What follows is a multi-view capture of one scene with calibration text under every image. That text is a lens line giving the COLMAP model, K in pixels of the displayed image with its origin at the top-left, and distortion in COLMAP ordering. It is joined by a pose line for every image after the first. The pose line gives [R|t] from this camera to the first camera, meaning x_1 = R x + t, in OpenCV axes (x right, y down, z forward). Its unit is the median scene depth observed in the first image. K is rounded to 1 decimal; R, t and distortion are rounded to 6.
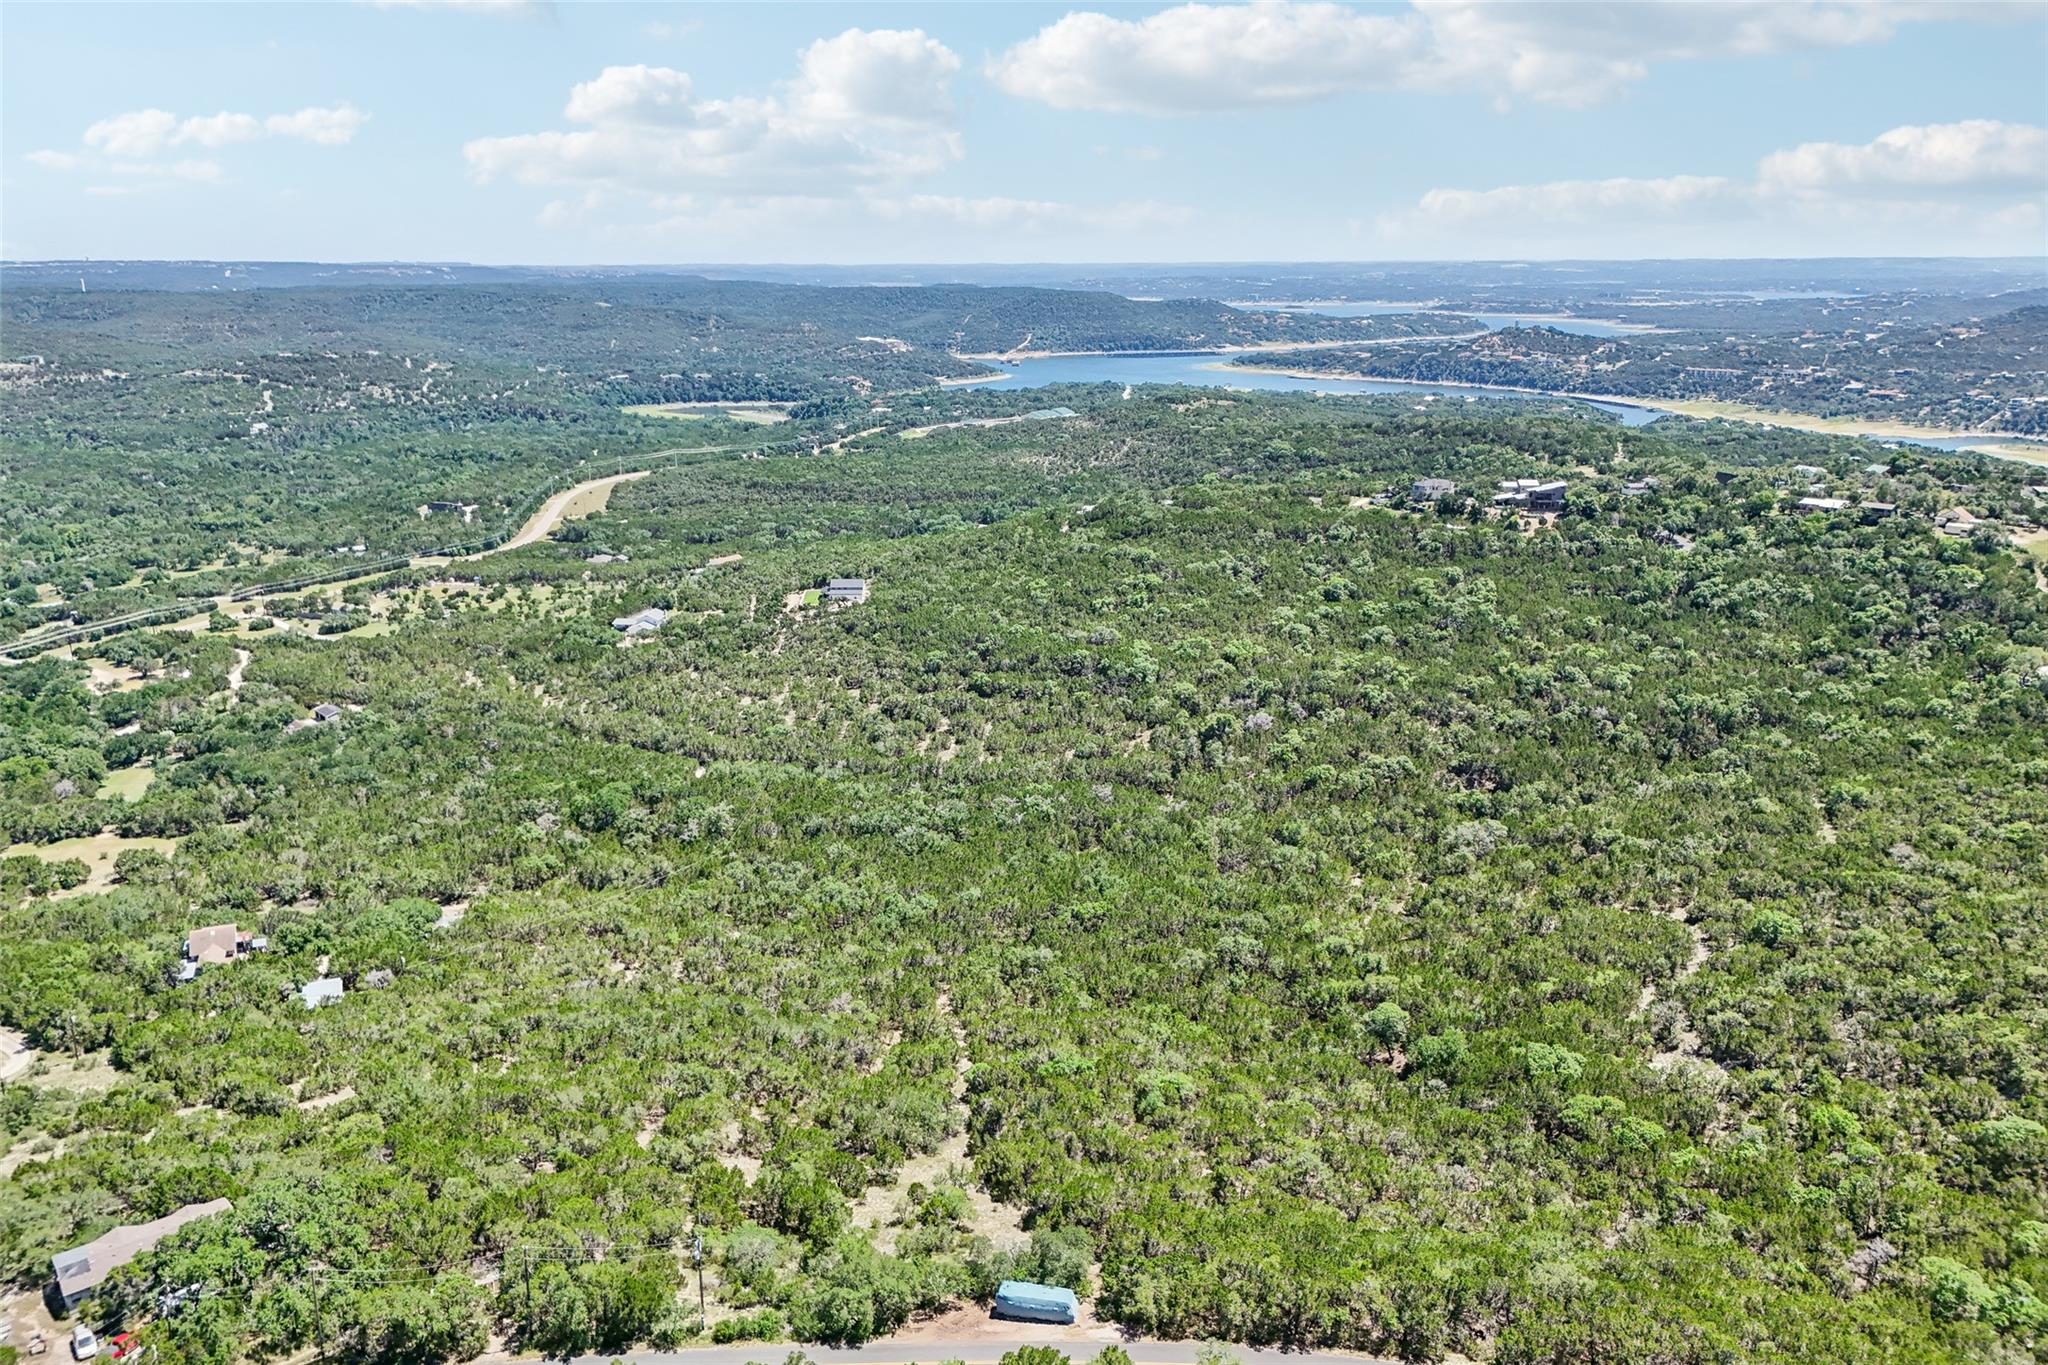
lens RADIAL K [[1488.8, 0, 1017.5], [0, 1488.8, 701.6], [0, 0, 1]] dist [0.100403, -0.121578]
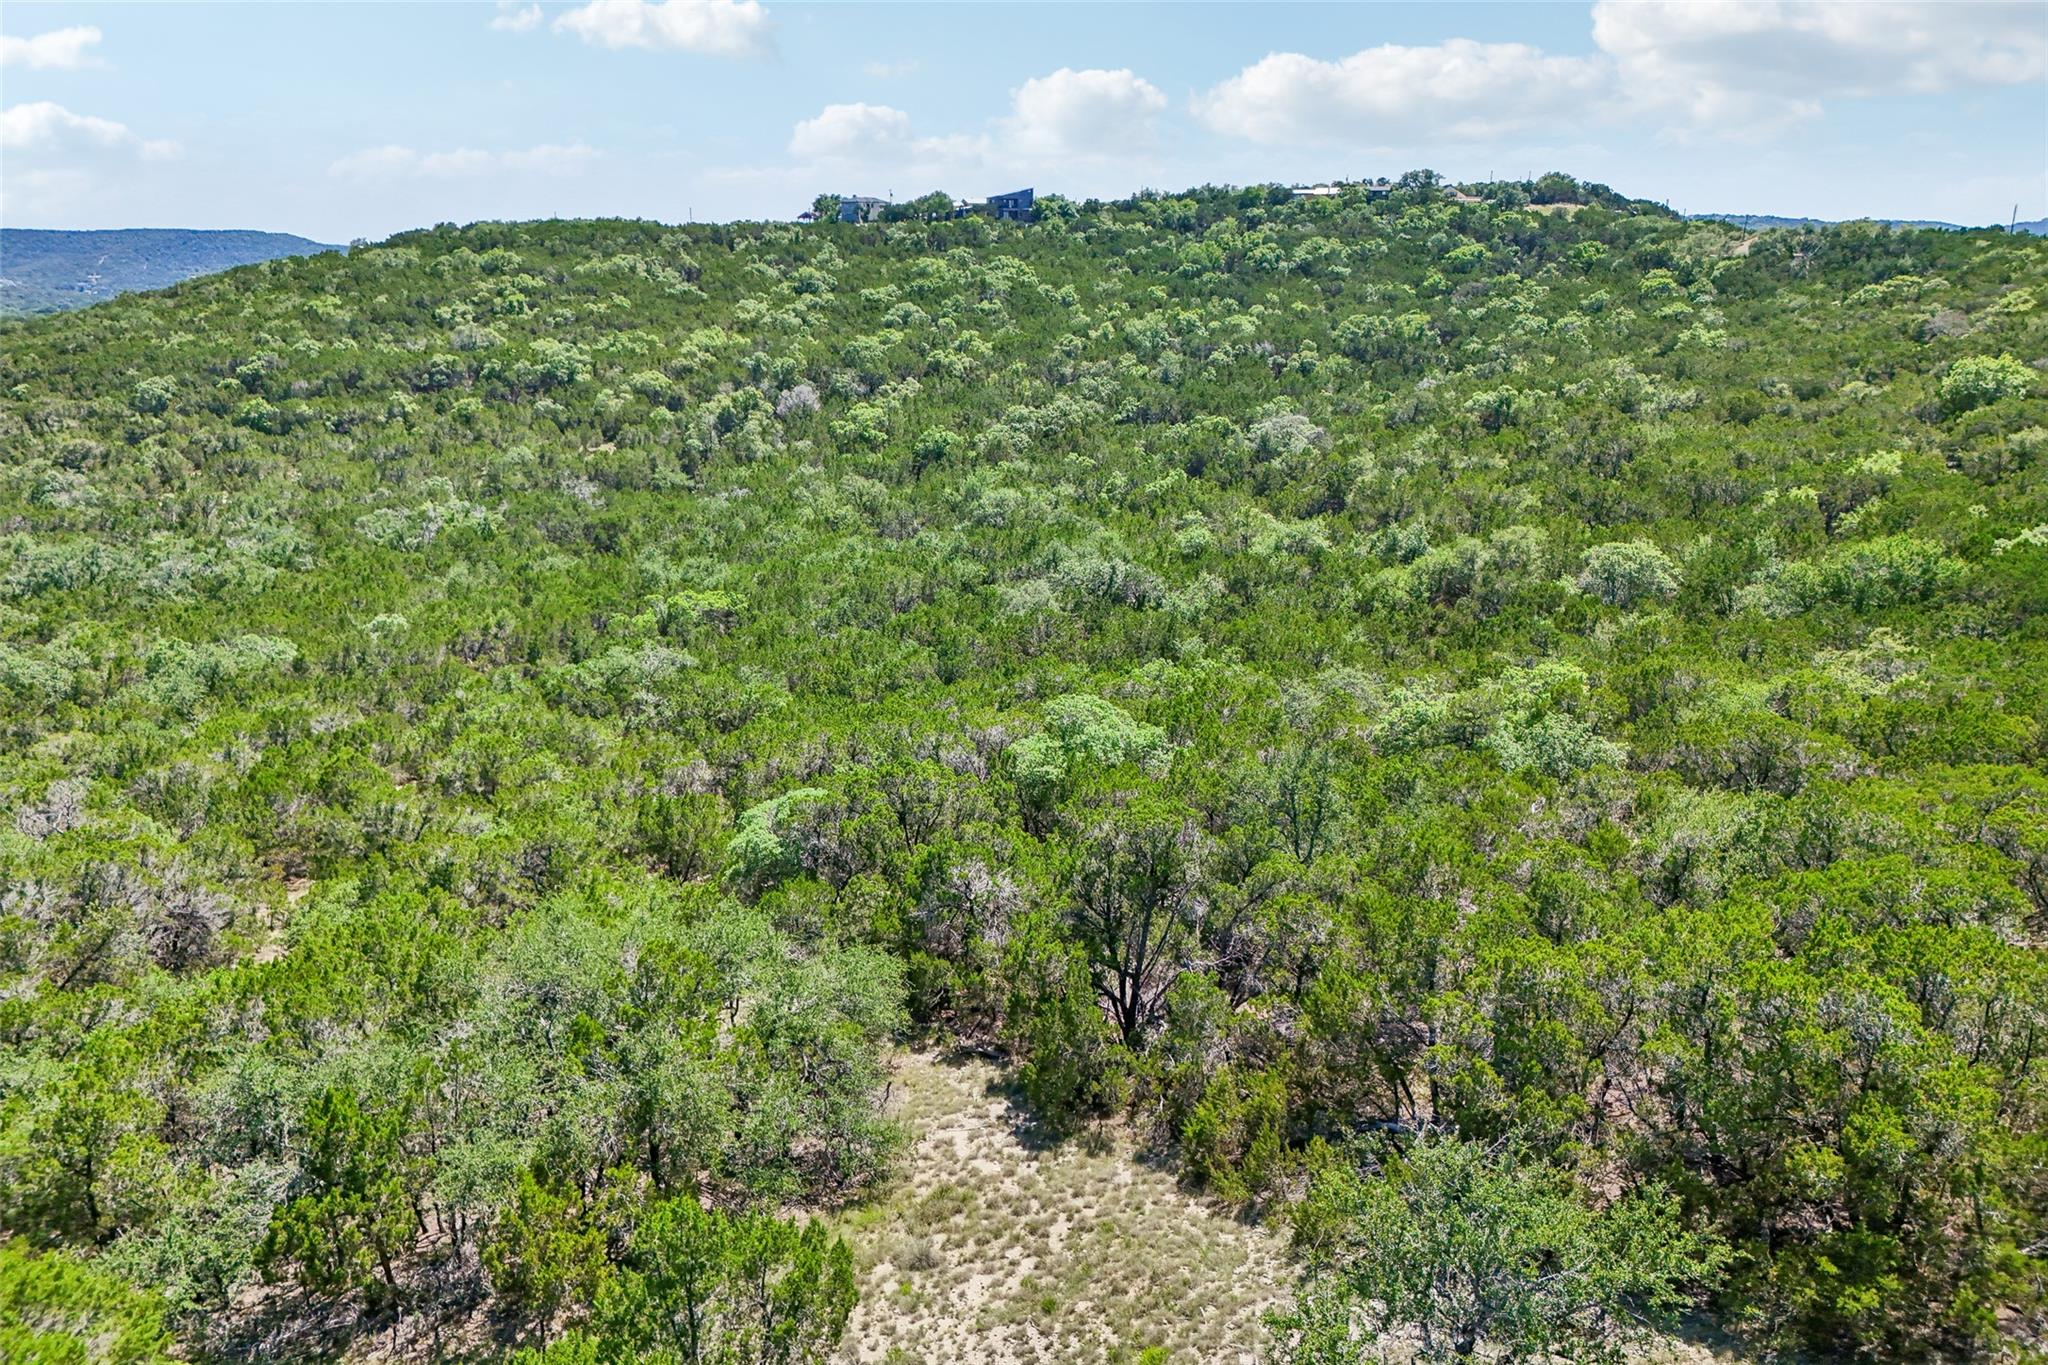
lens RADIAL K [[1519.7, 0, 1024.0], [0, 1519.7, 682.5], [0, 0, 1]] dist [0.009606, -0.005511]
pose [[0.875273, -0.130765, 0.465615, -0.029333], [0.134624, 0.990578, 0.025128, 0.061514], [-0.464514, 0.040689, 0.884630, 0.210794]]
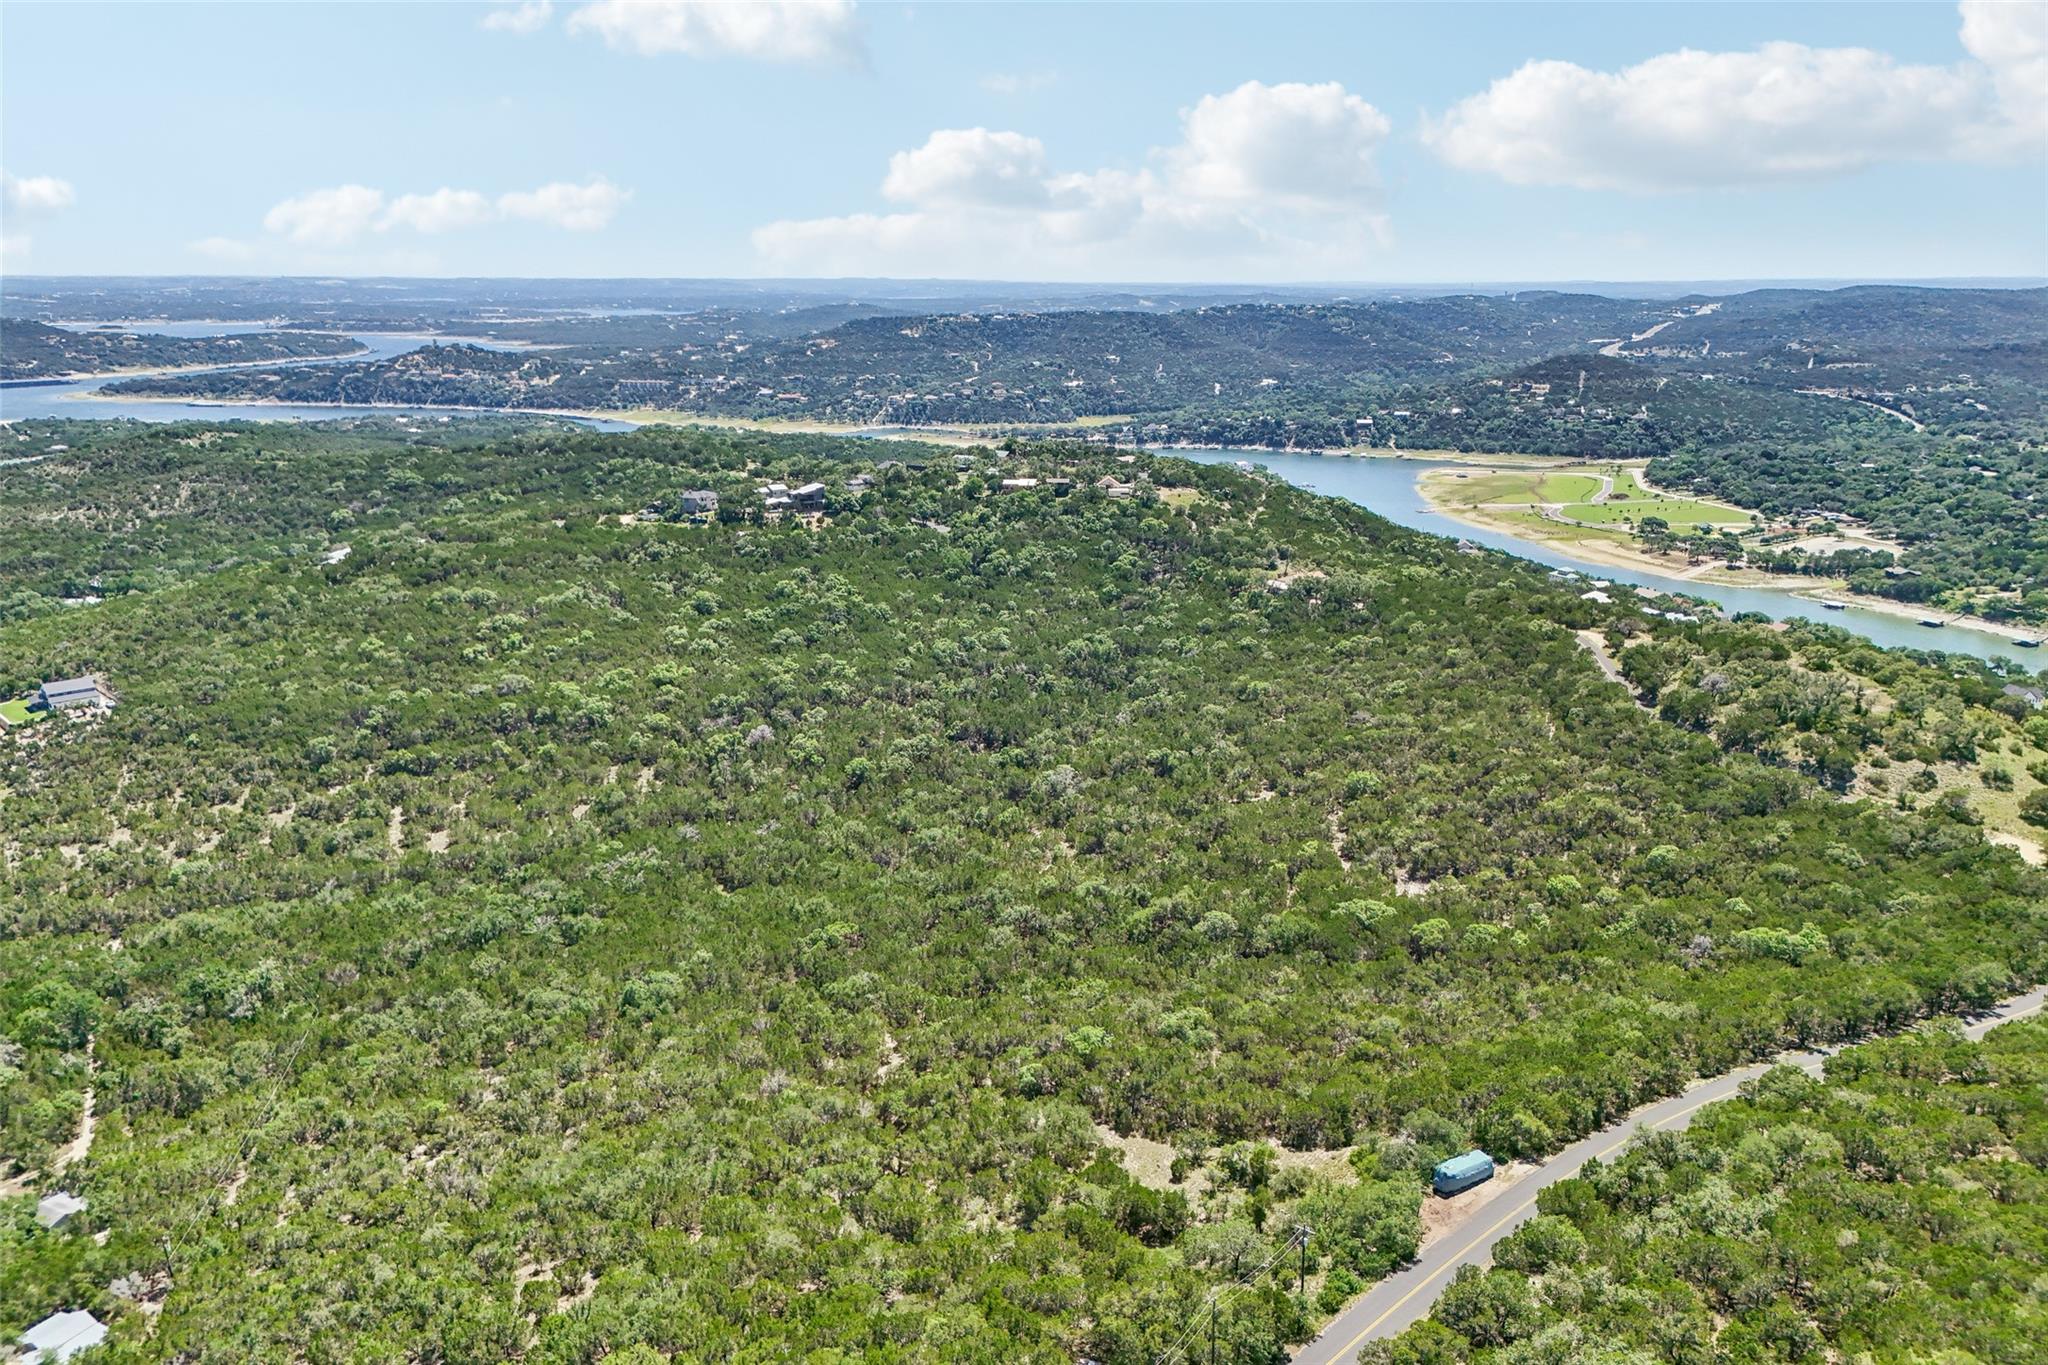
lens RADIAL K [[1488.8, 0, 1017.5], [0, 1488.8, 701.6], [0, 0, 1]] dist [0.100403, -0.121578]
pose [[0.744821, -0.182820, 0.641730, -0.177735], [0.189773, 0.980057, 0.058946, -0.017291], [-0.639709, 0.077878, 0.764662, 0.056212]]
